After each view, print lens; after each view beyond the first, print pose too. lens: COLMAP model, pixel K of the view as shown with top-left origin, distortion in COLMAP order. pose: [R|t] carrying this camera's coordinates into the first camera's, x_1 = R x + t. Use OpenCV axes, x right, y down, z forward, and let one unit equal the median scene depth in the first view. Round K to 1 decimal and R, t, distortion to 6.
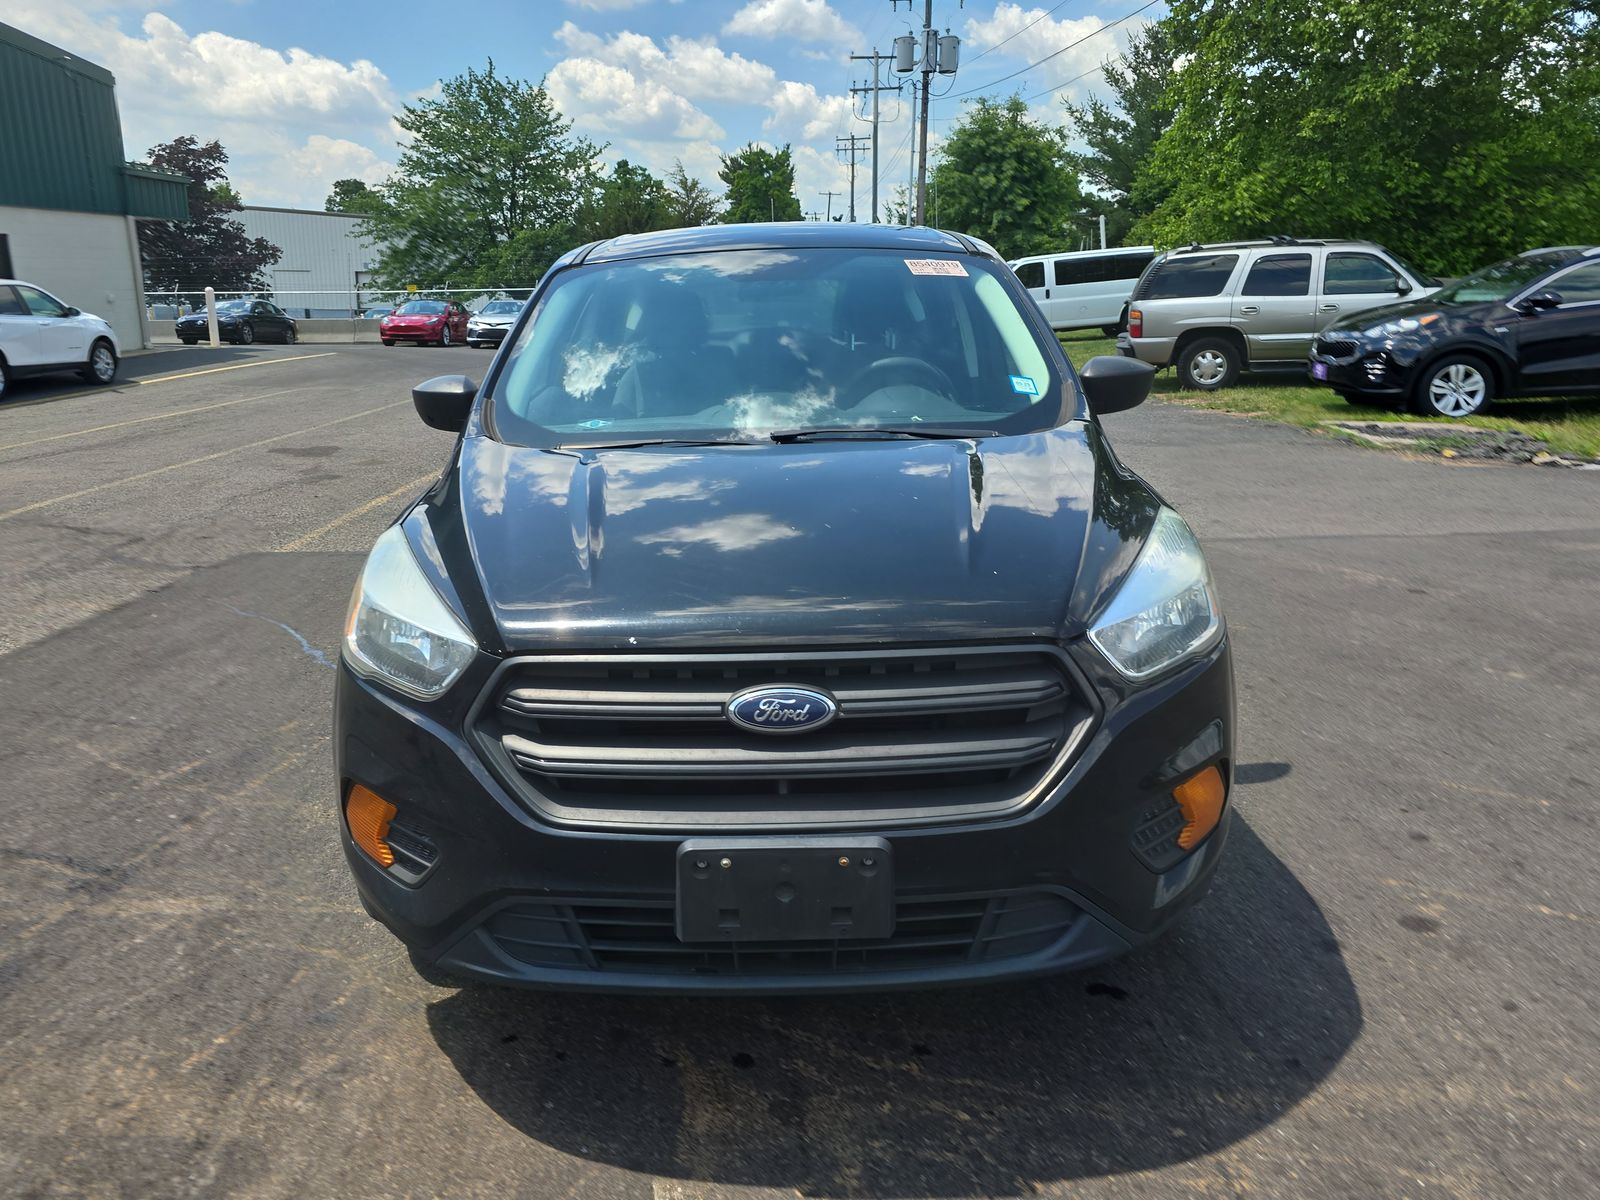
lens RADIAL K [[1091.8, 0, 810.8], [0, 1091.8, 602.1], [0, 0, 1]] dist [0.073850, -0.068407]
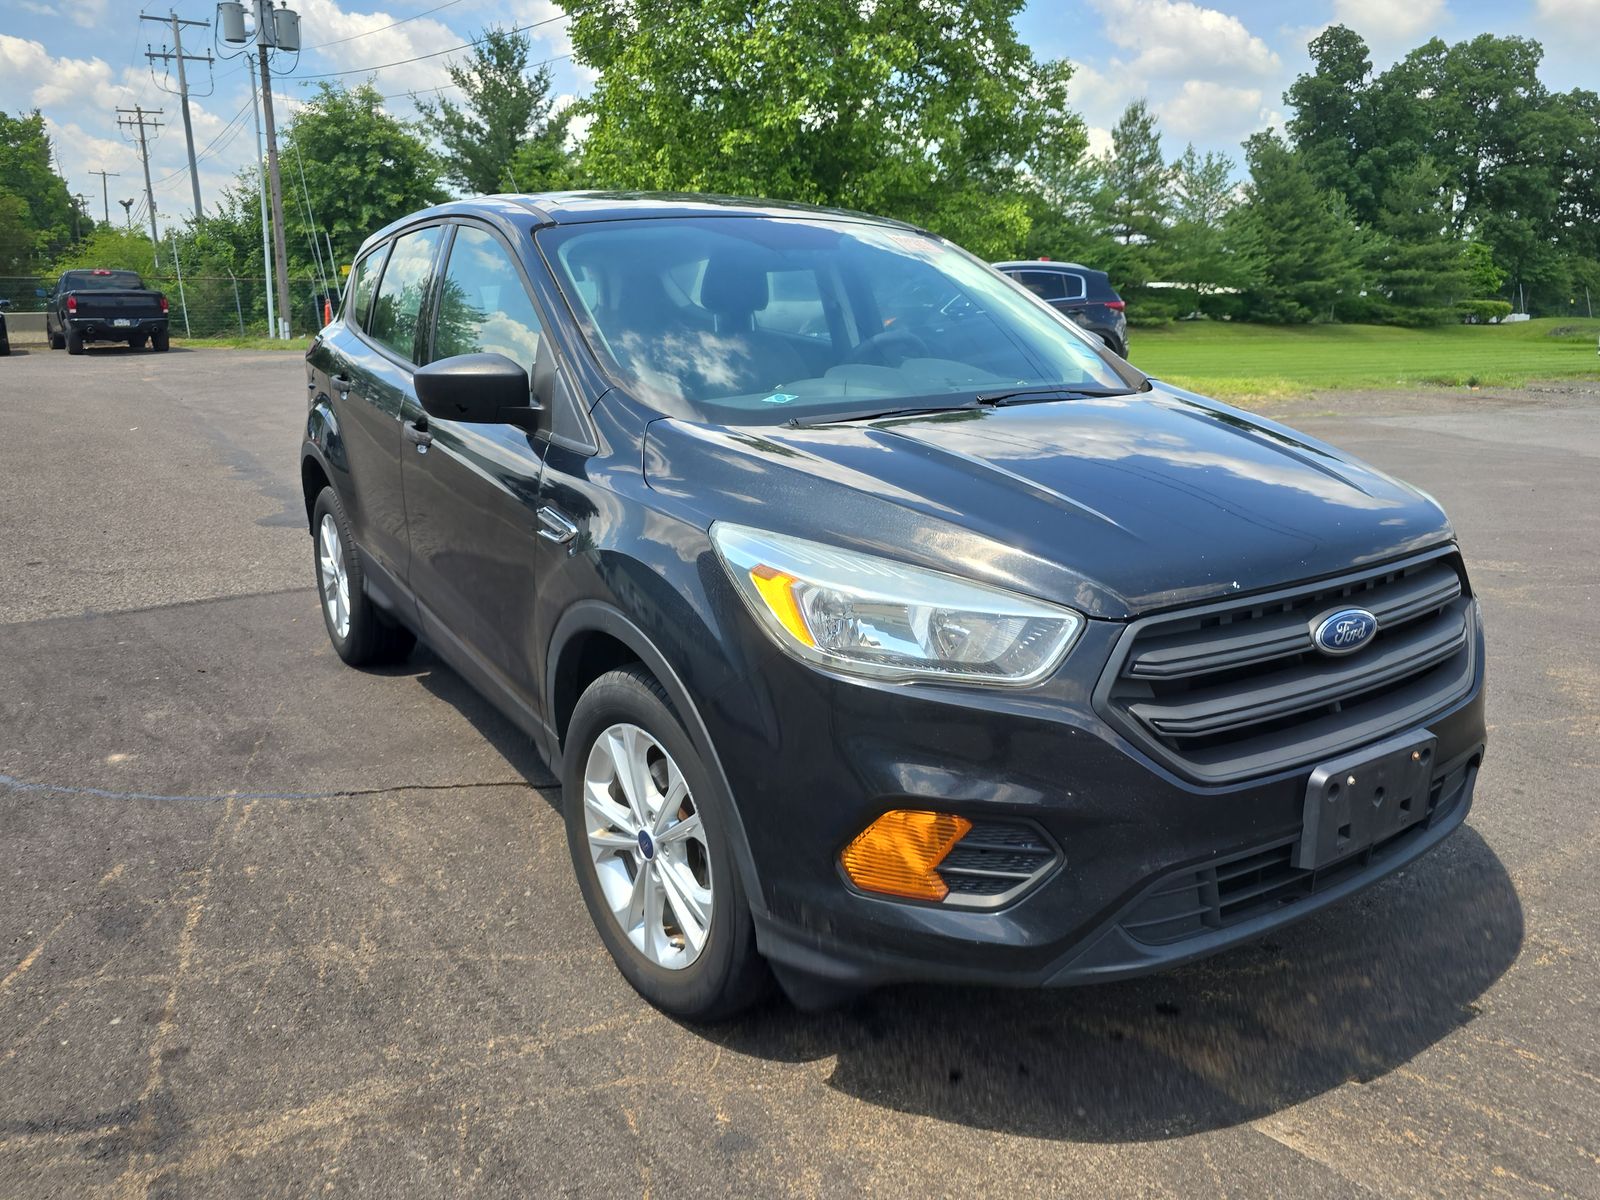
lens RADIAL K [[1144.0, 0, 748.7], [0, 1144.0, 591.2], [0, 0, 1]] dist [0.033841, -0.030281]
pose [[0.834334, -0.124447, 0.537029, -0.121344], [0.139397, 0.990153, 0.012882, -0.003779], [-0.533344, 0.064112, 0.843465, 0.040007]]
